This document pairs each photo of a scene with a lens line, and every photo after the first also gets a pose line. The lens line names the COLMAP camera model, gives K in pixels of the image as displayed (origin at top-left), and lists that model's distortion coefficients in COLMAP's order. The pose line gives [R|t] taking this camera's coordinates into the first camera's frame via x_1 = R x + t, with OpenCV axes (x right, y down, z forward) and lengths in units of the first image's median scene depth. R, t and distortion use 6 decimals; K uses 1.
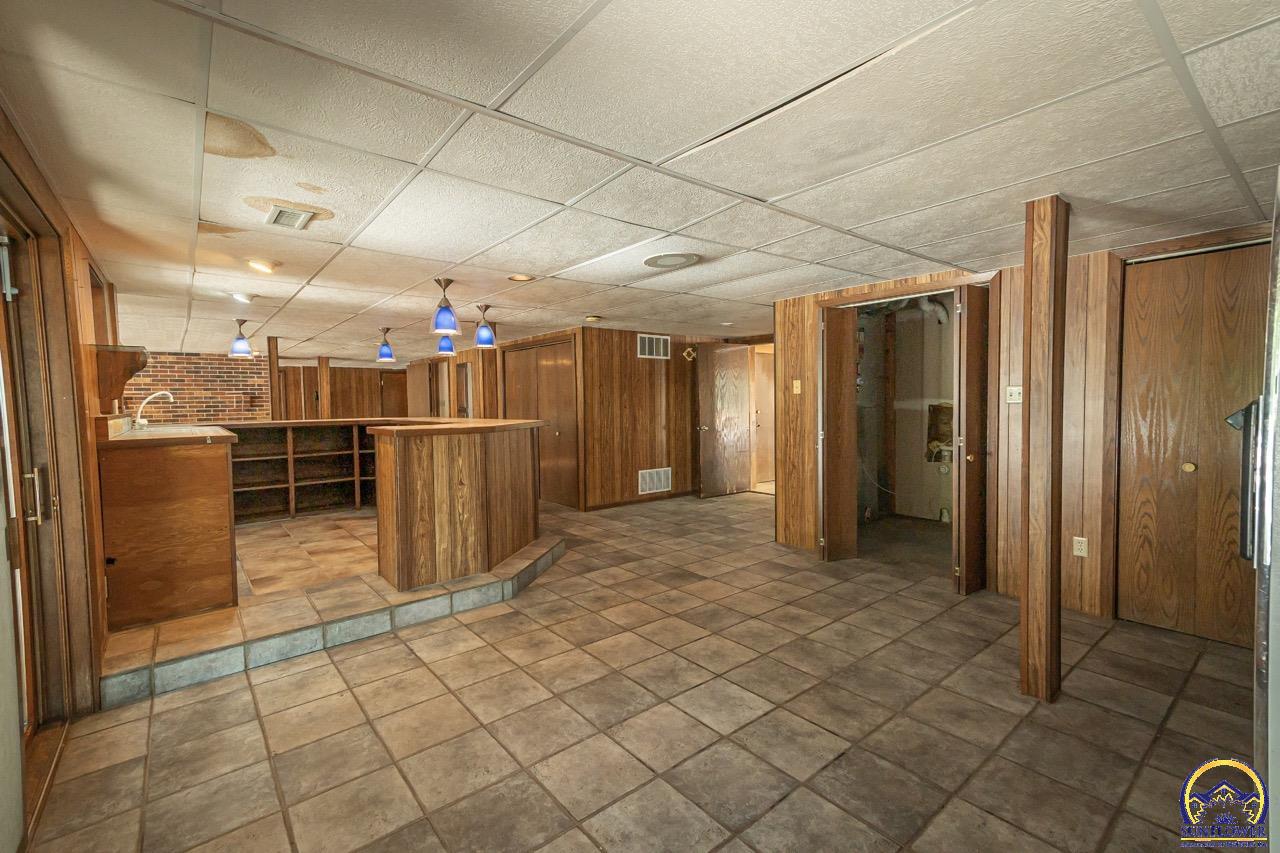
lens RADIAL K [[562.7, 0, 640.5], [0, 562.7, 428.5], [0, 0, 1]] dist [0.019622, 0.002334]
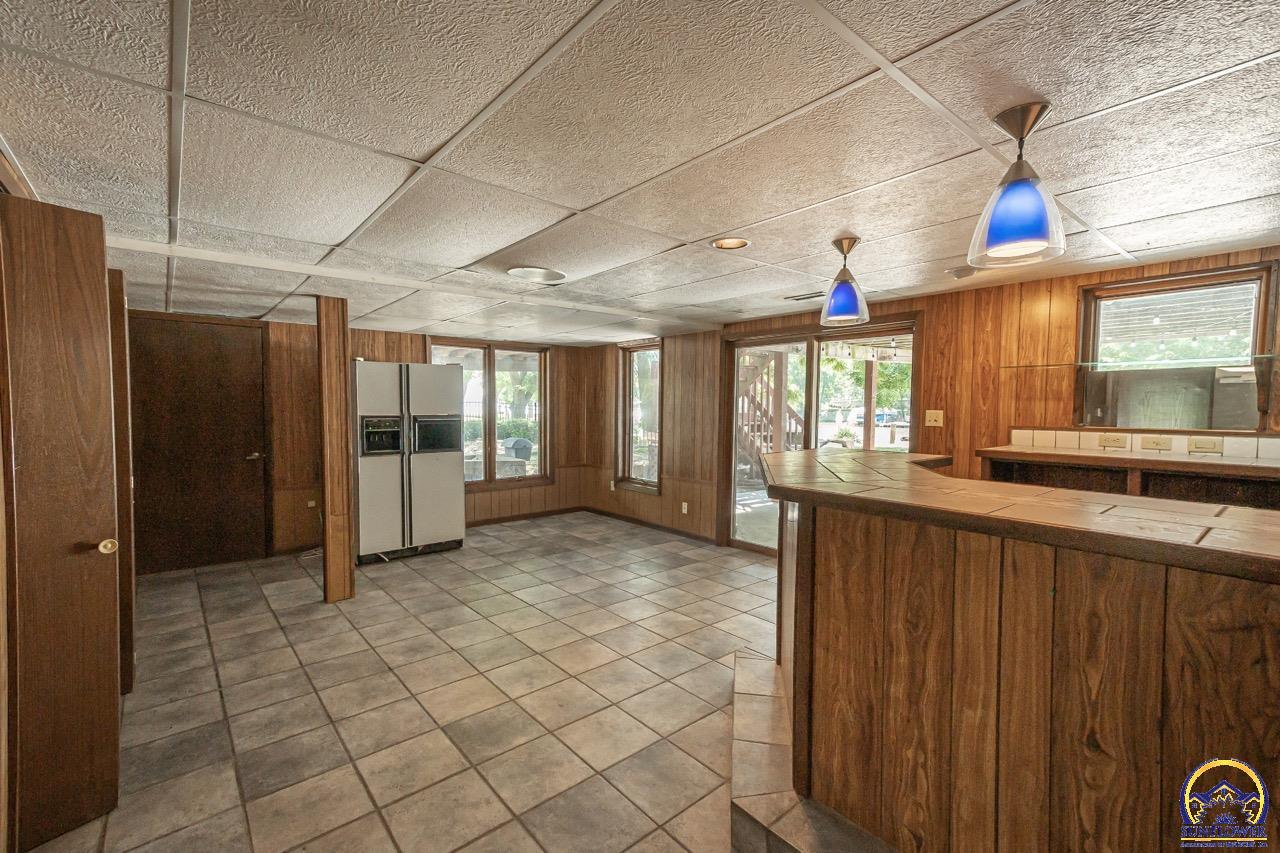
lens RADIAL K [[562.7, 0, 640.7], [0, 562.7, 428.5], [0, 0, 1]] dist [0.019622, 0.002334]
pose [[-0.999828, 0.011721, -0.014381, -0.111626], [0.010294, 0.995368, 0.095584, -0.134041], [0.015434, 0.095420, -0.995317, 2.099114]]
